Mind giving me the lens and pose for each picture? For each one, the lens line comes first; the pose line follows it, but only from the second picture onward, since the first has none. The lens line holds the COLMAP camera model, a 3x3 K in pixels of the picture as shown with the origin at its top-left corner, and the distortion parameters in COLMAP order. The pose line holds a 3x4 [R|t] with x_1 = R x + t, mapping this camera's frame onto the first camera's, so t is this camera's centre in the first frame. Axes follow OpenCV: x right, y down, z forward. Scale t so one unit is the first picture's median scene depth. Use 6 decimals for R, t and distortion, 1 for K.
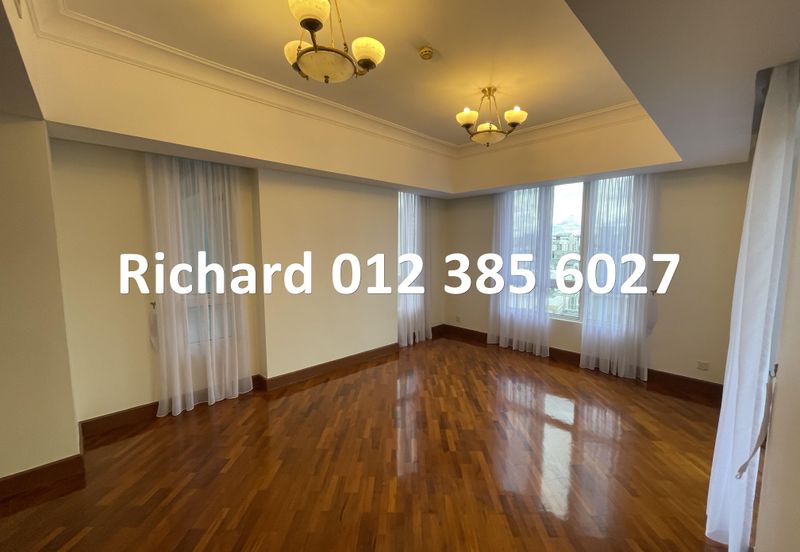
lens RADIAL K [[320.9, 0, 400.0], [0, 320.9, 276.0], [0, 0, 1]] dist [0.001612, -0.000030]
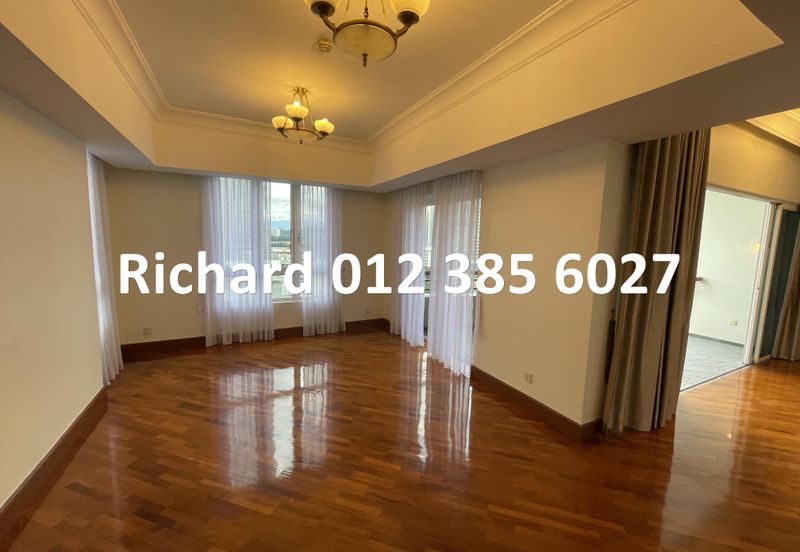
lens RADIAL K [[320.9, 0, 400.0], [0, 320.9, 276.0], [0, 0, 1]] dist [0.001612, -0.000030]
pose [[0.273091, -0.097425, 0.957042, -0.491962], [0.064581, 0.994471, 0.082807, -0.026140], [-0.959818, 0.039193, 0.277873, 0.294426]]
